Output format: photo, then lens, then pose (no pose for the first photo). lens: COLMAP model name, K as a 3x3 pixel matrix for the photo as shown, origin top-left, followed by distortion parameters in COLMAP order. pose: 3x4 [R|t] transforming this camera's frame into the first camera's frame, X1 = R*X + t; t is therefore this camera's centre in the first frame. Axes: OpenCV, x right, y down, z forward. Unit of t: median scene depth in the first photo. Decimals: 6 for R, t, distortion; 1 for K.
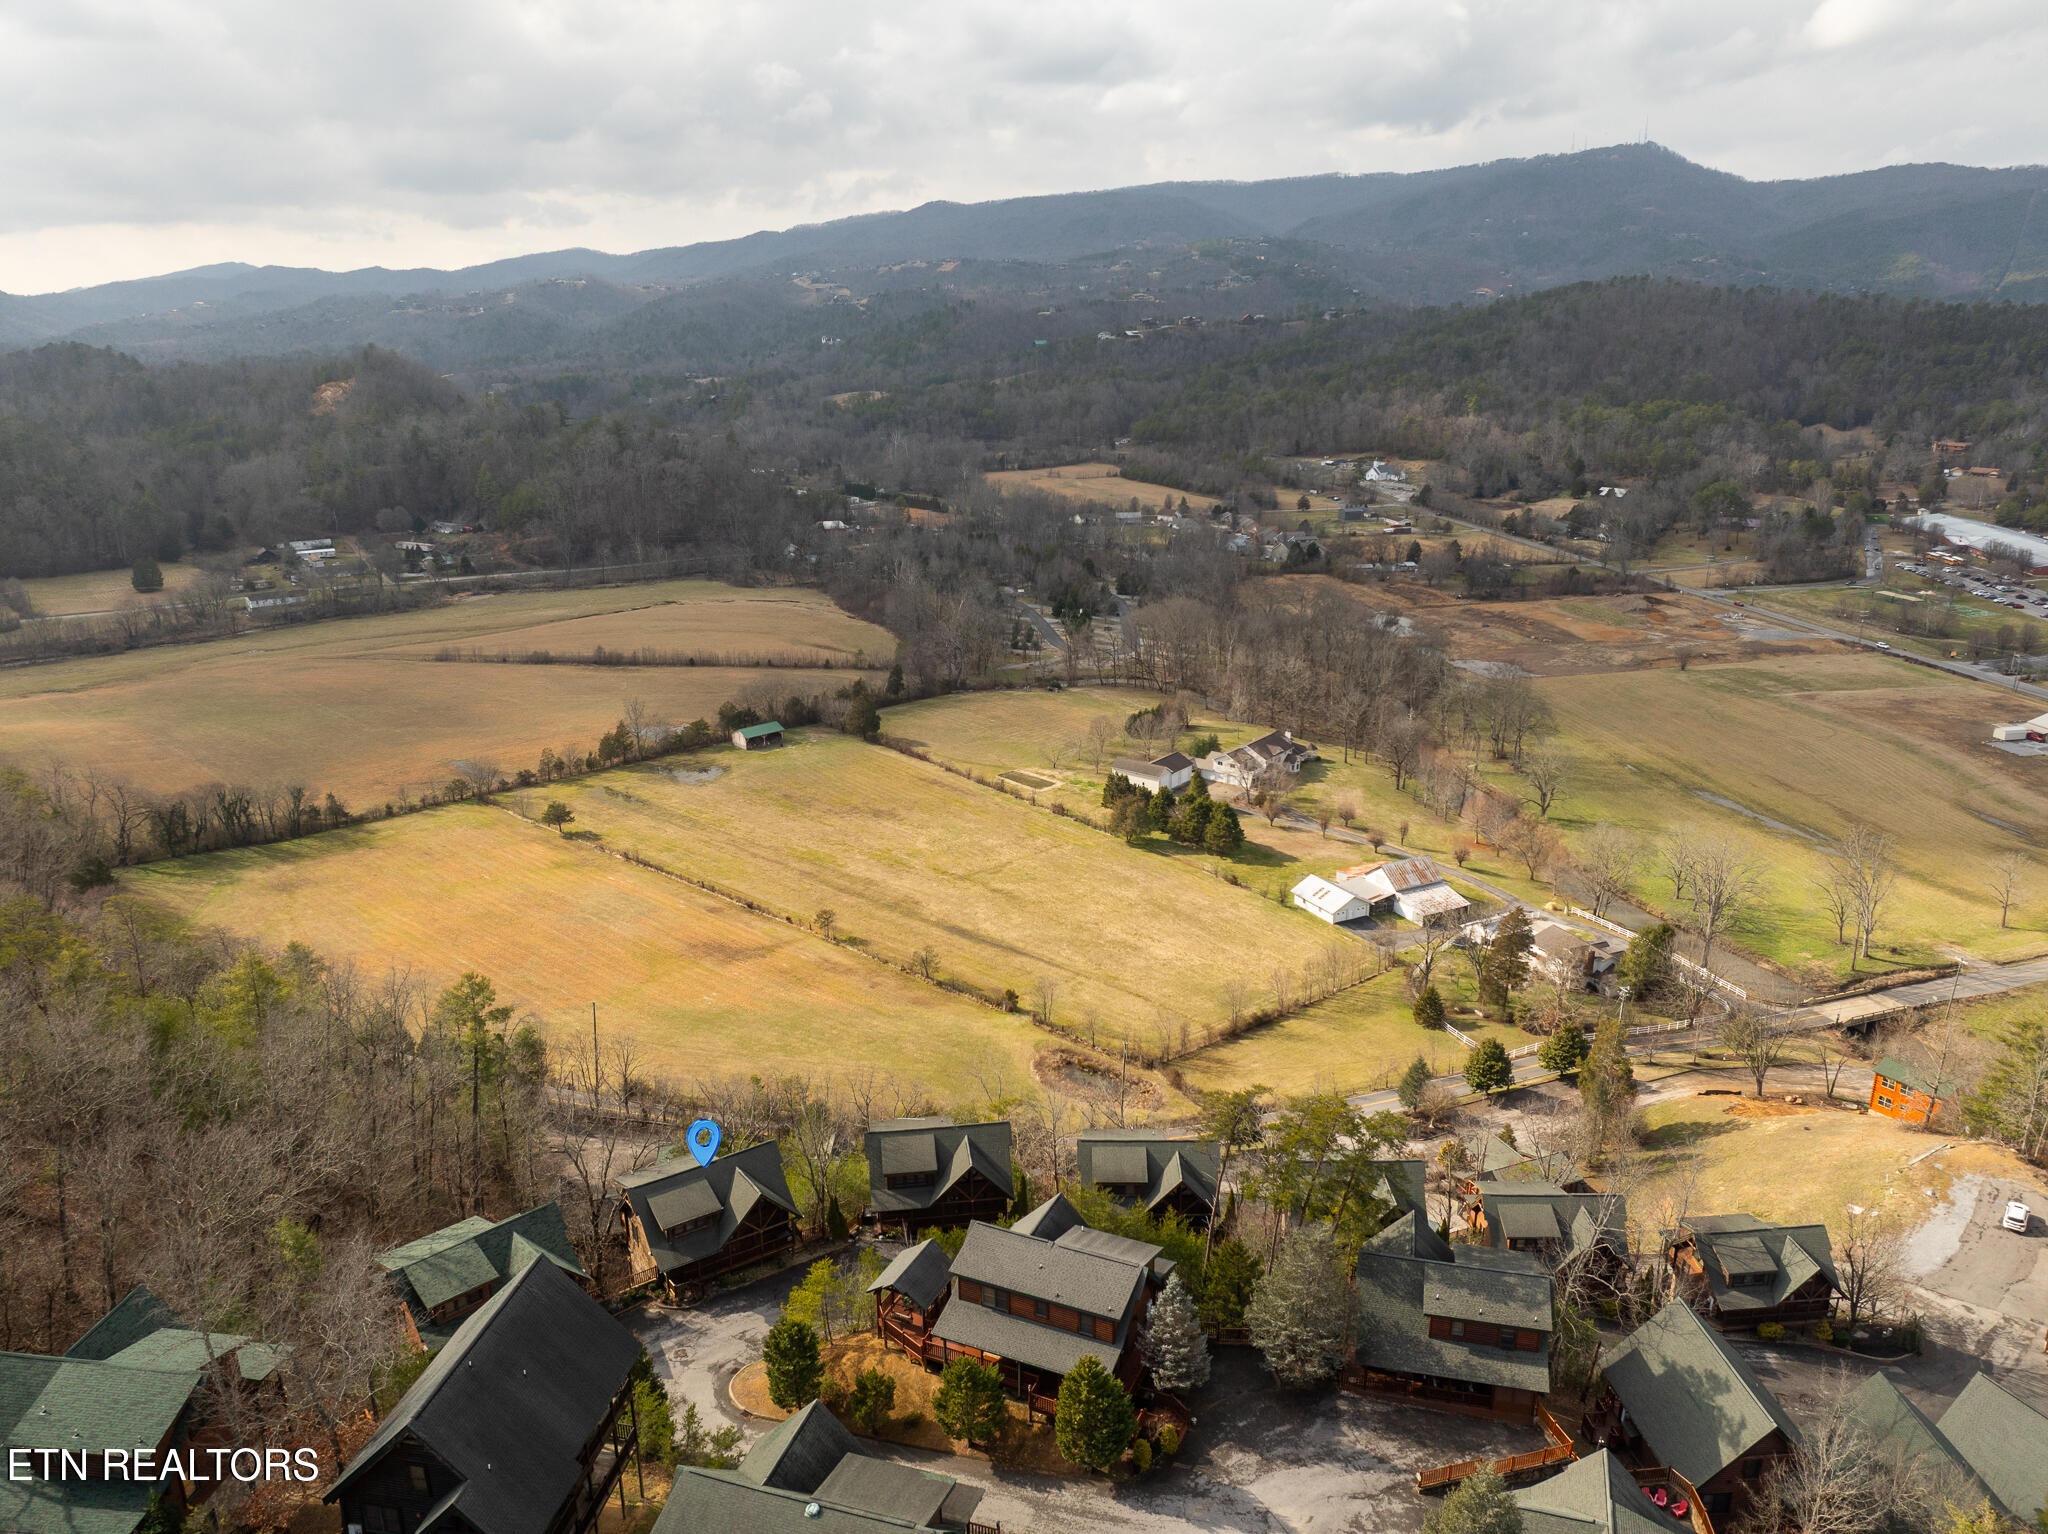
lens RADIAL K [[1473.1, 0, 1024.0], [0, 1473.1, 767.0], [0, 0, 1]] dist [-0.030848, -0.039553]
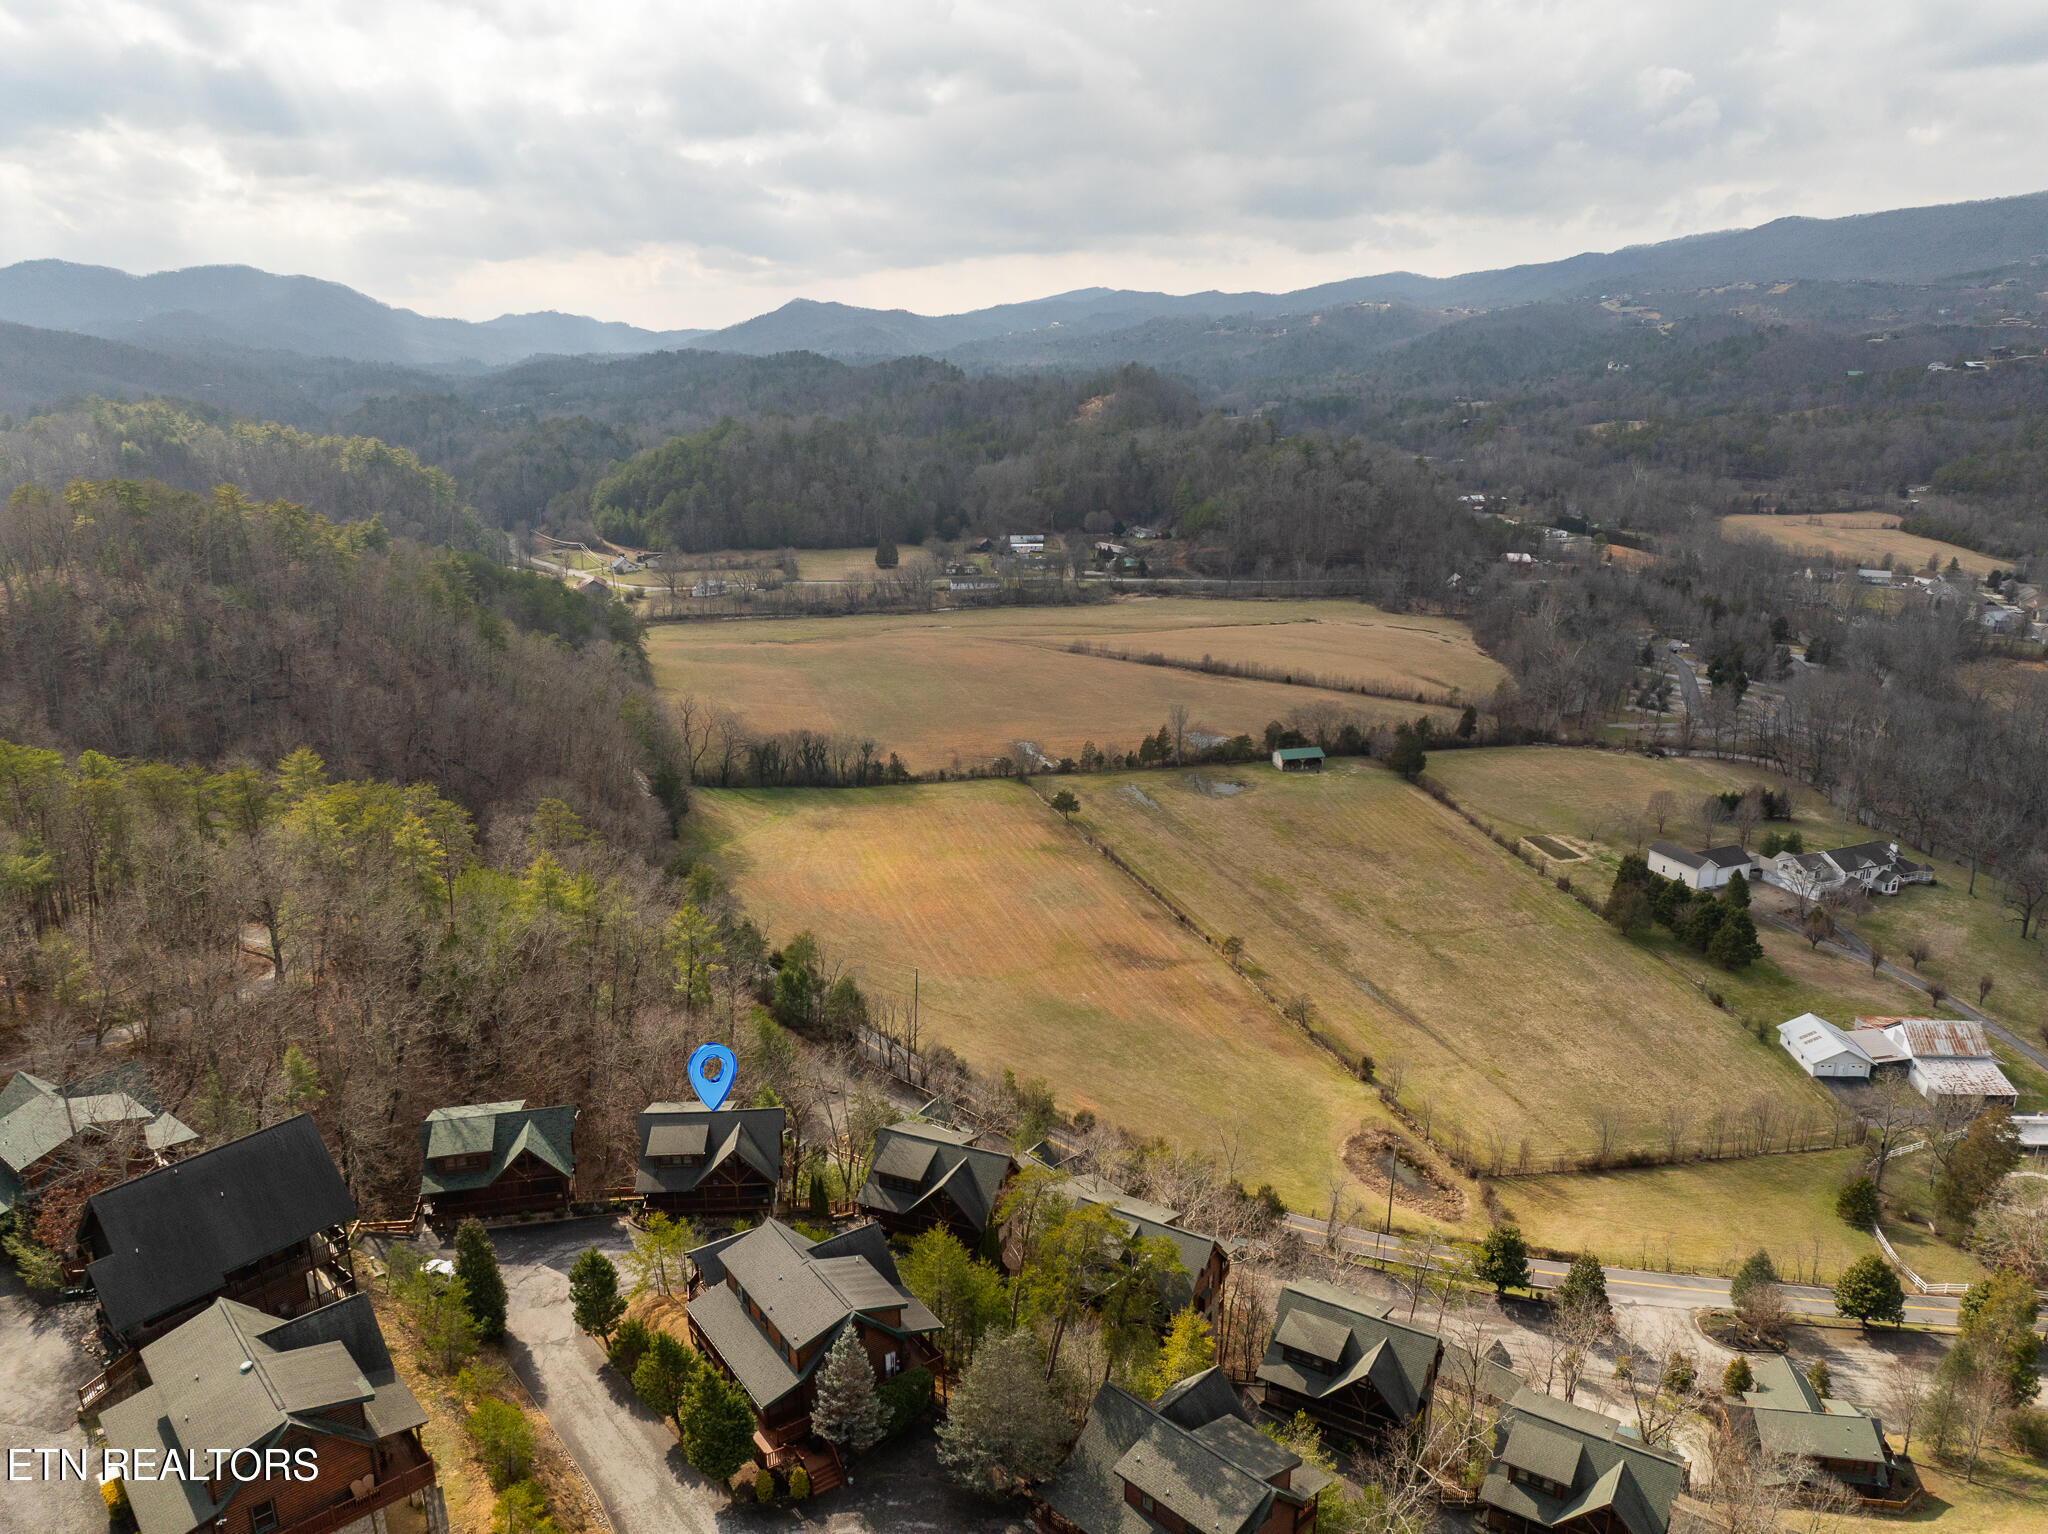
lens RADIAL K [[1468.7, 0, 1024.0], [0, 1468.7, 767.0], [0, 0, 1]] dist [-0.052378, 0.001786]
pose [[0.847895, 0.142852, -0.510556, 0.131361], [-0.149554, 0.988352, 0.028169, -0.012415], [0.508633, 0.052471, 0.859383, 0.043212]]
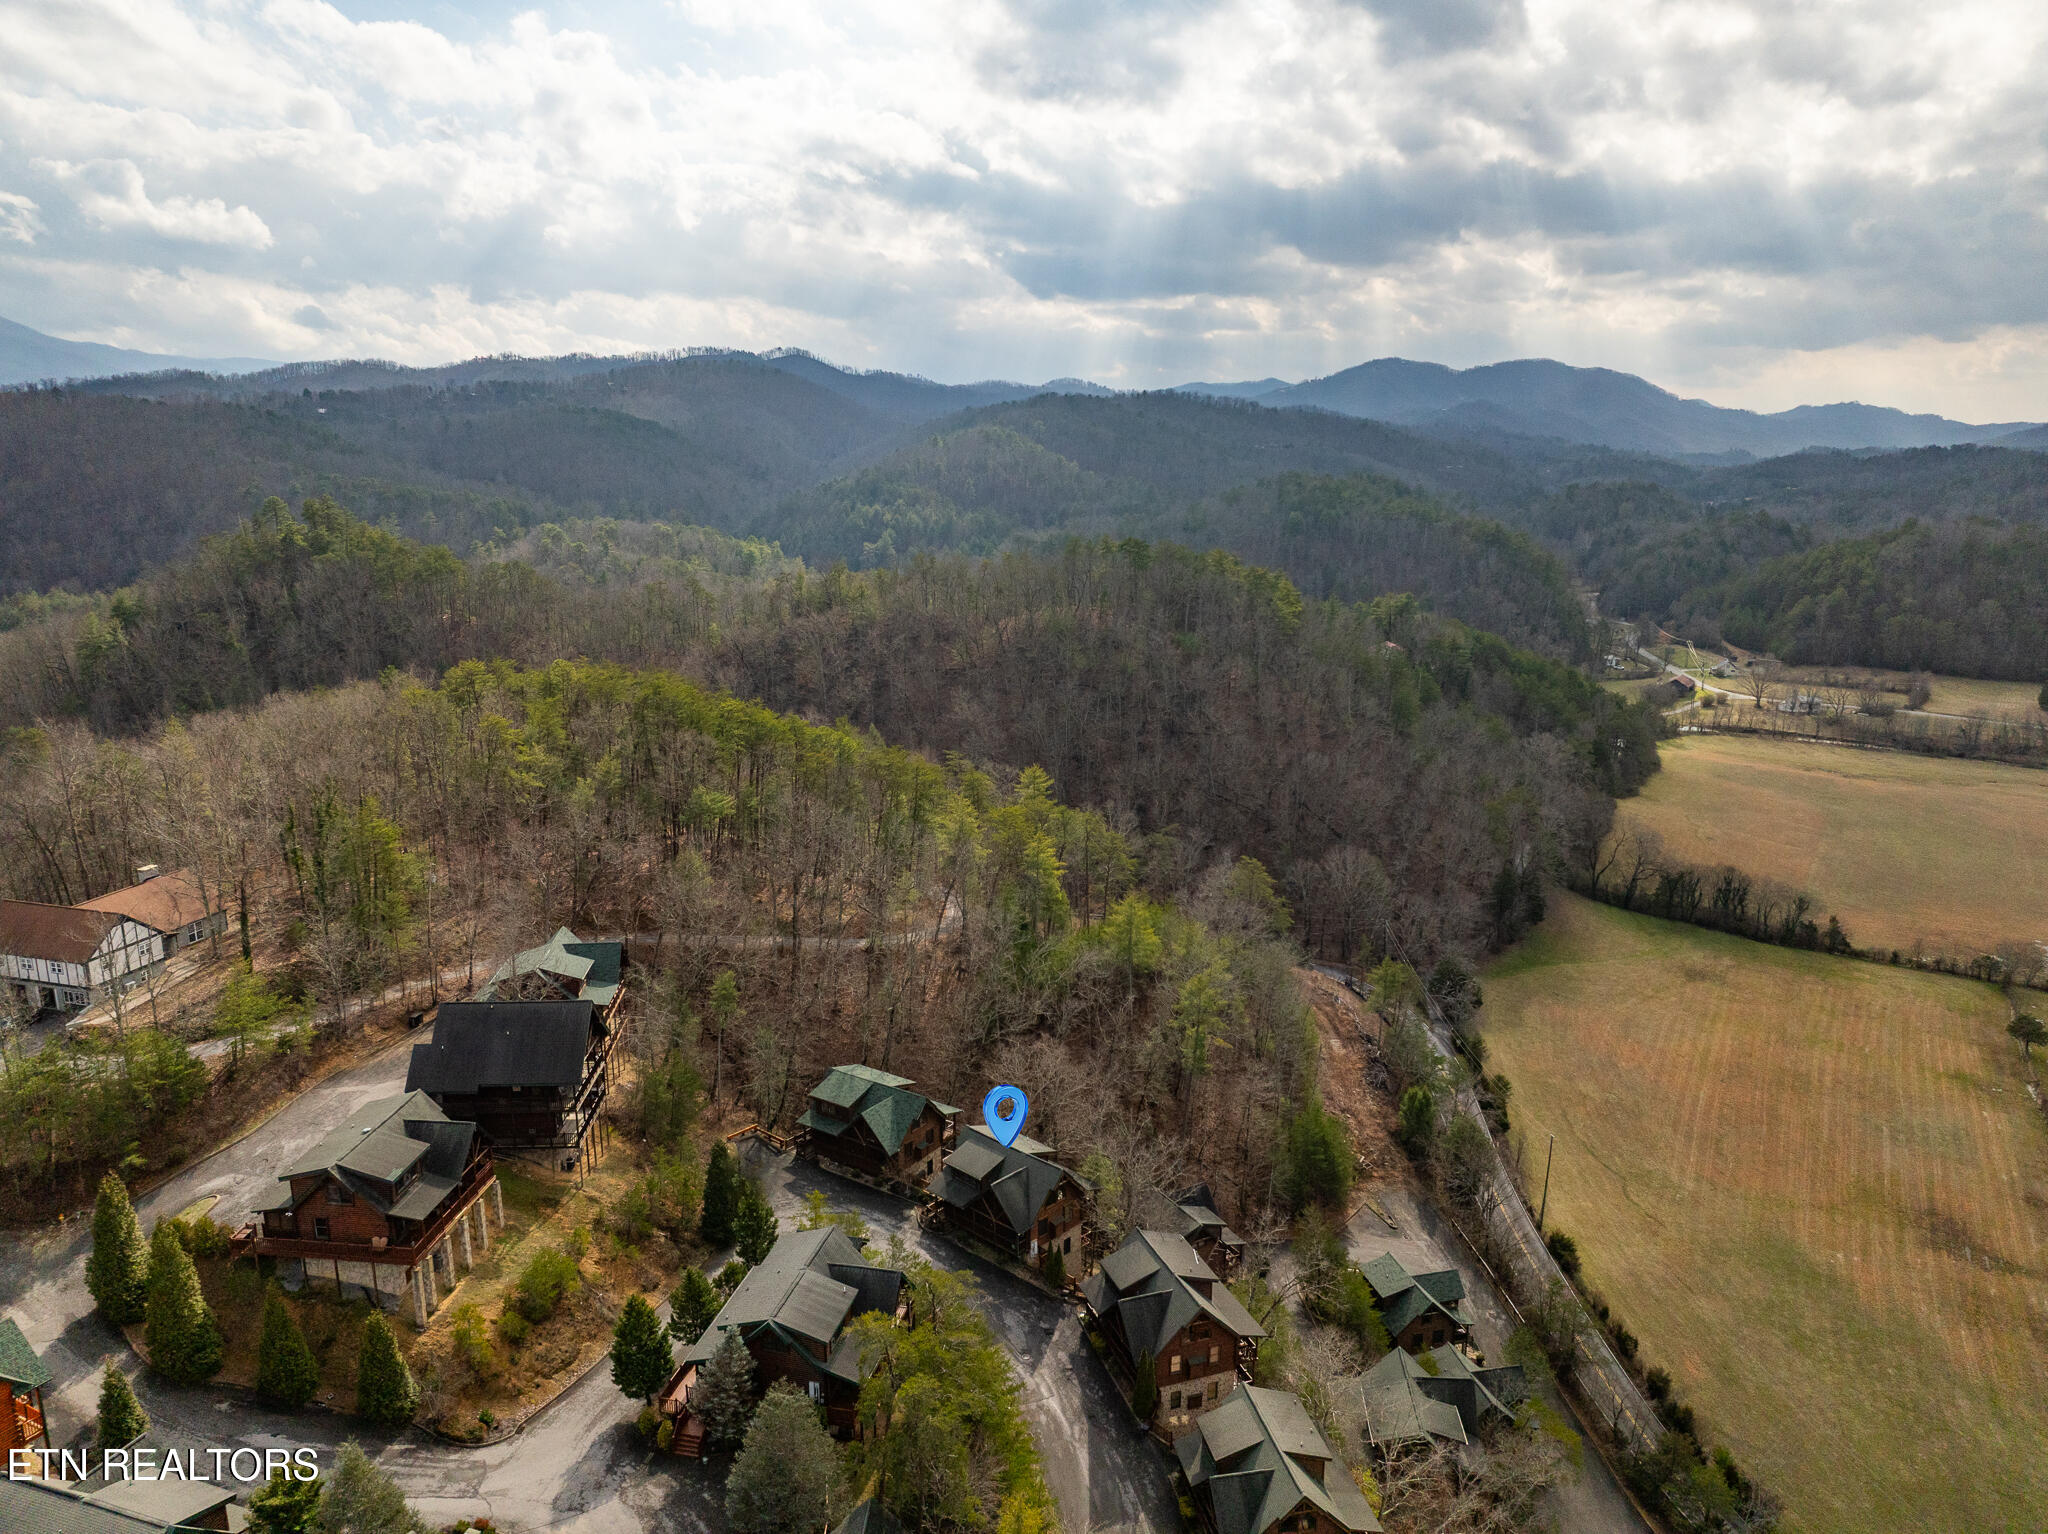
lens RADIAL K [[1438.5, 0, 1031.0], [0, 1438.5, 798.5], [0, 0, 1]] dist [-0.006958, -0.001807]
pose [[0.172443, 0.232994, -0.957067, 0.208479], [-0.281799, 0.942682, 0.178718, -0.049152], [0.943850, 0.238882, 0.228216, 0.178210]]
